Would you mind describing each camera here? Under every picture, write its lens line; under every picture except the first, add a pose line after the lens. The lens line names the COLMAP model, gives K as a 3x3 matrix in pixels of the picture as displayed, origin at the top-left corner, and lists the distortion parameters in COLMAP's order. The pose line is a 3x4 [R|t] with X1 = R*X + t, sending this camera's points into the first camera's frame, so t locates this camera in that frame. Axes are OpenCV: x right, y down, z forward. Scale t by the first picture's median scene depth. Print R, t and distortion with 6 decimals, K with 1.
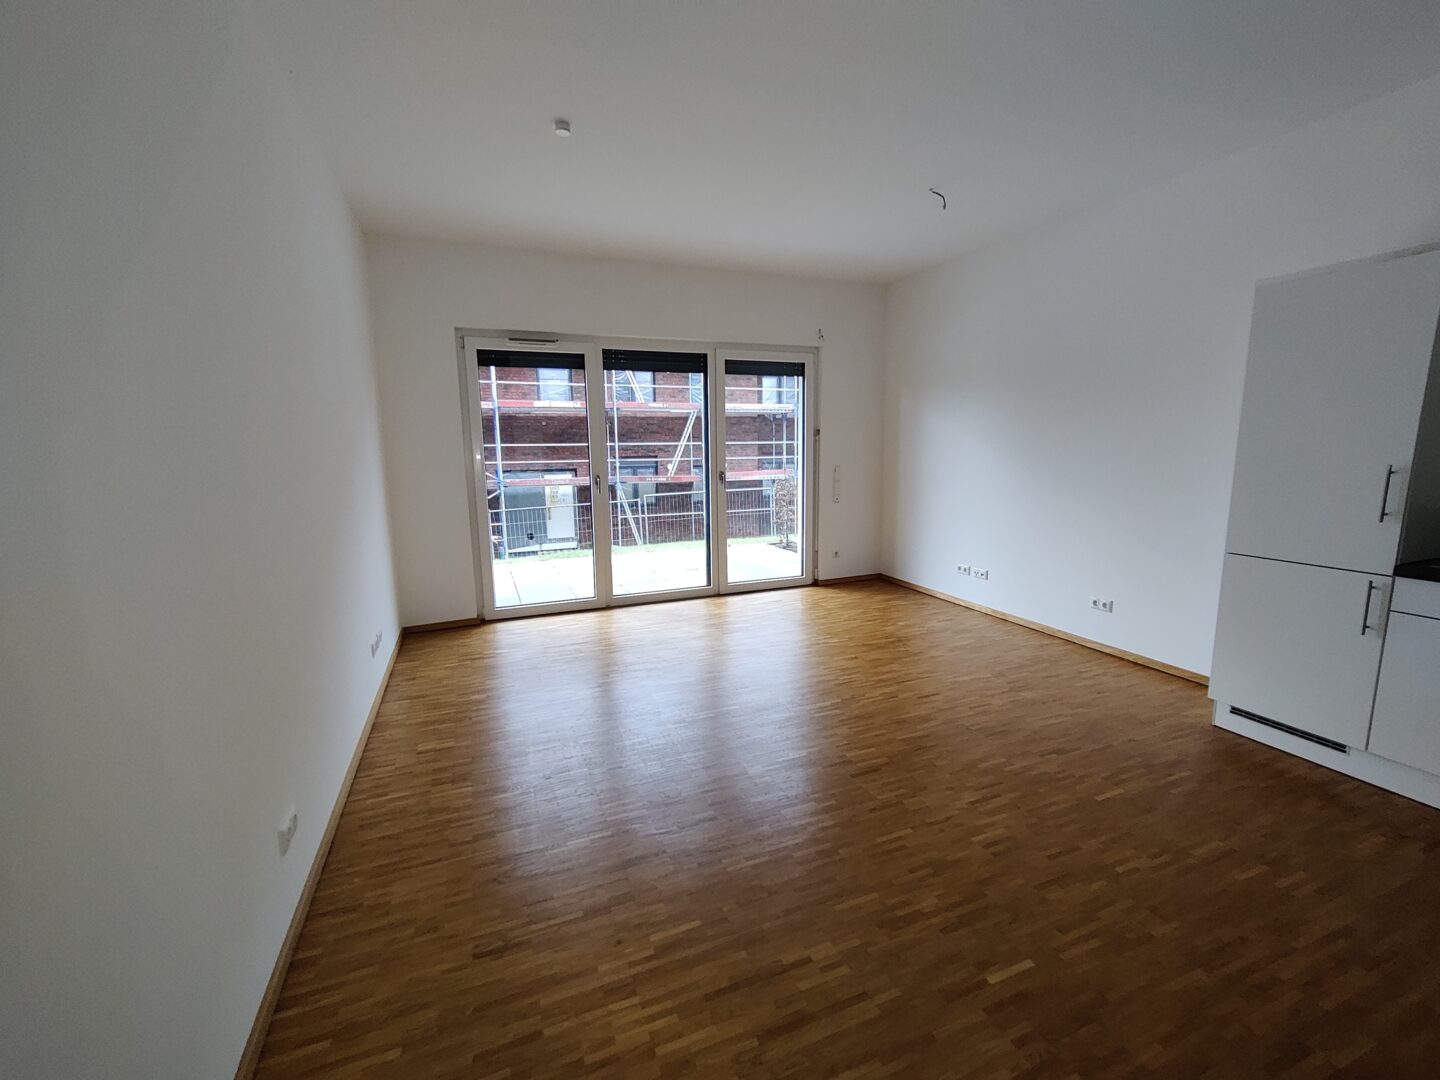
lens RADIAL K [[615.0, 0, 722.2], [0, 615.0, 540.9], [0, 0, 1]] dist [-0.000207, -0.000027]
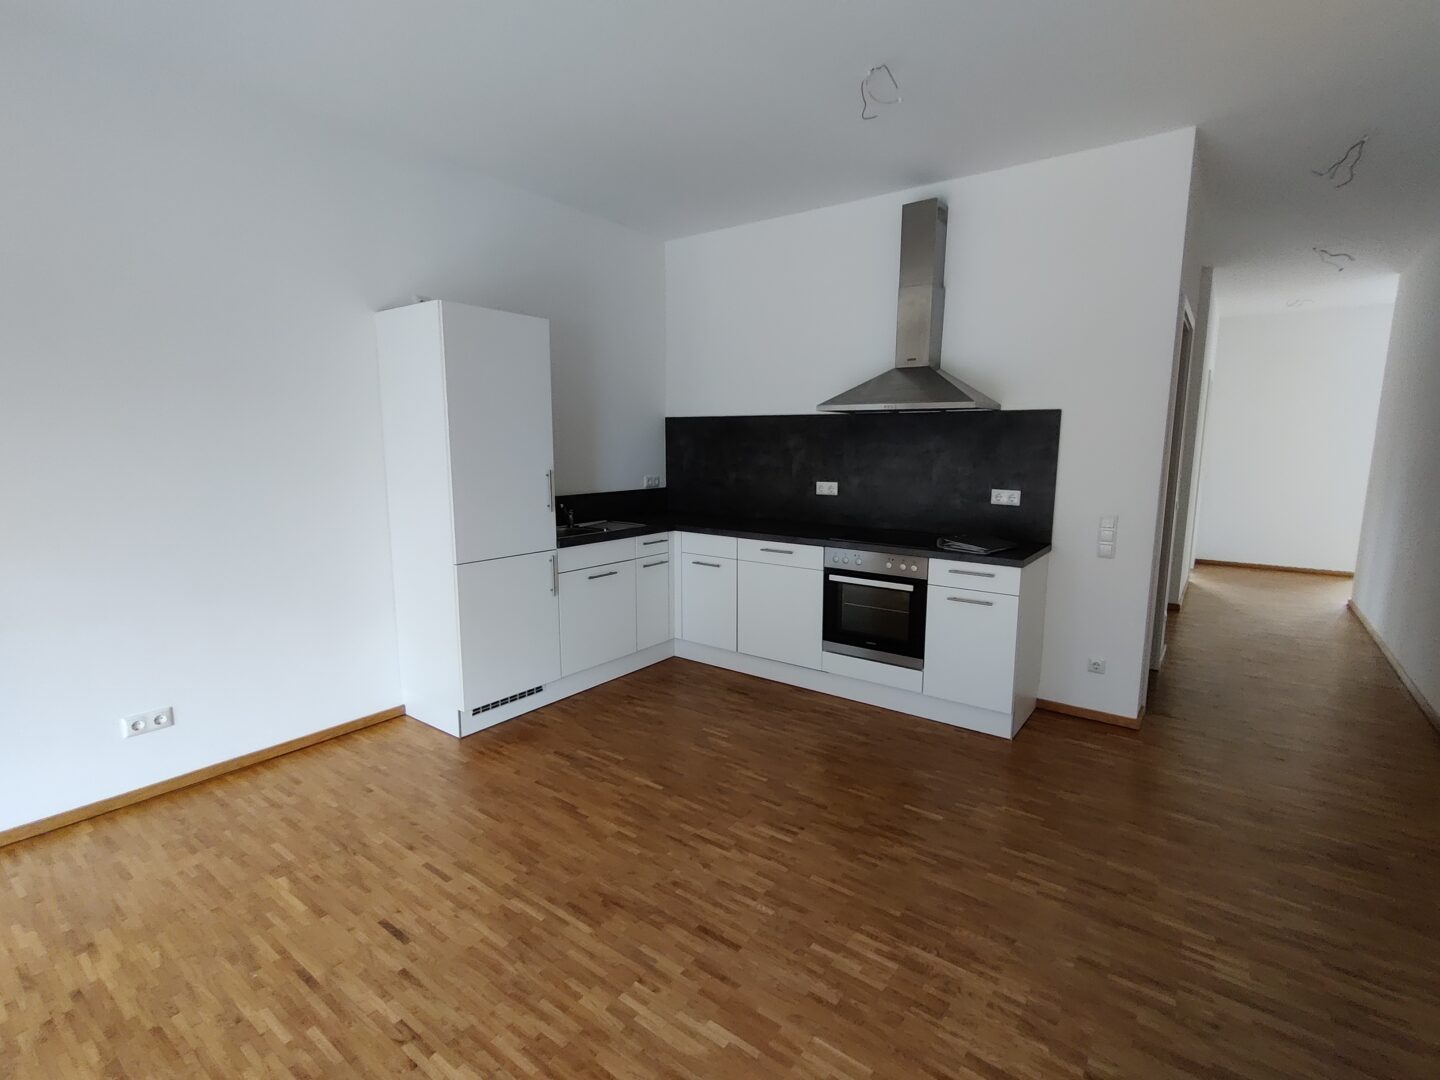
lens RADIAL K [[687.8, 0, 724.4], [0, 687.8, 542.2], [0, 0, 1]] dist [0.000431, 0.000157]
pose [[-0.533629, -0.110970, 0.838407, -0.327826], [0.138169, 0.966595, 0.215879, -0.190851], [-0.834356, 0.231041, -0.500470, 1.166107]]
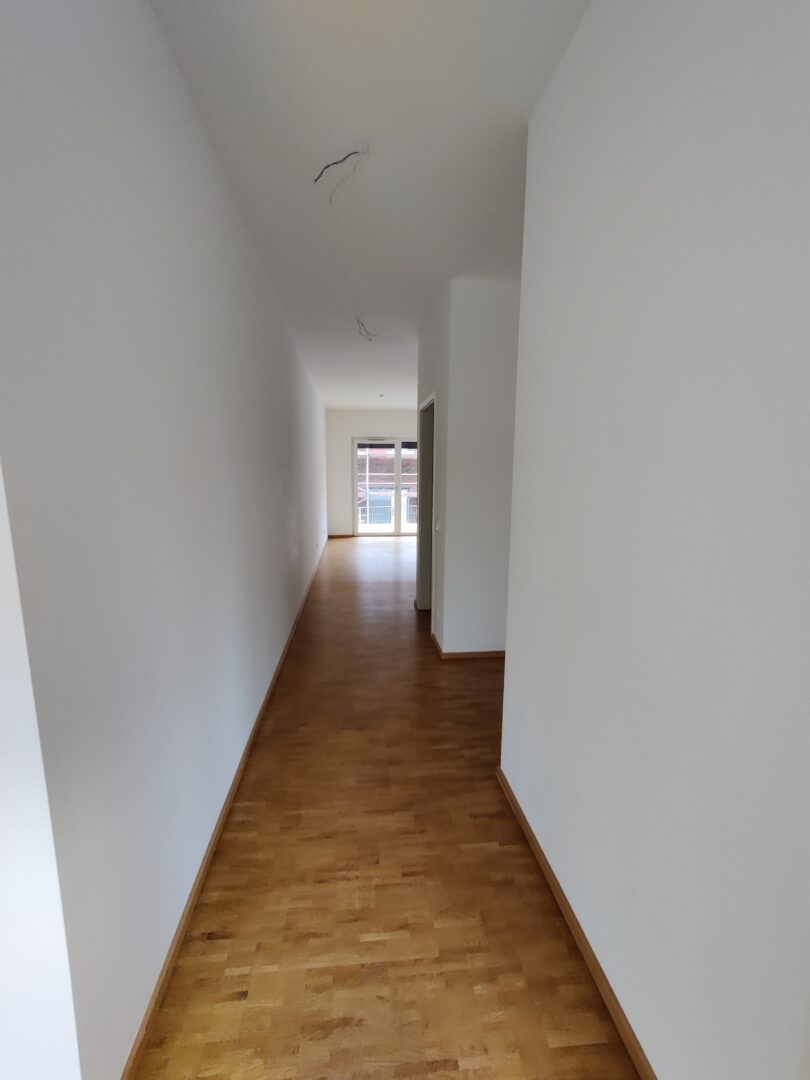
lens RADIAL K [[461.3, 0, 403.5], [0, 461.3, 540.1], [0, 0, 1]] dist [-0.000207, -0.000027]
pose [[0.961218, 0.057865, -0.269651, 0.374822], [-0.060547, 0.998164, -0.001634, 0.119524], [0.269062, 0.017898, 0.962957, -0.911882]]
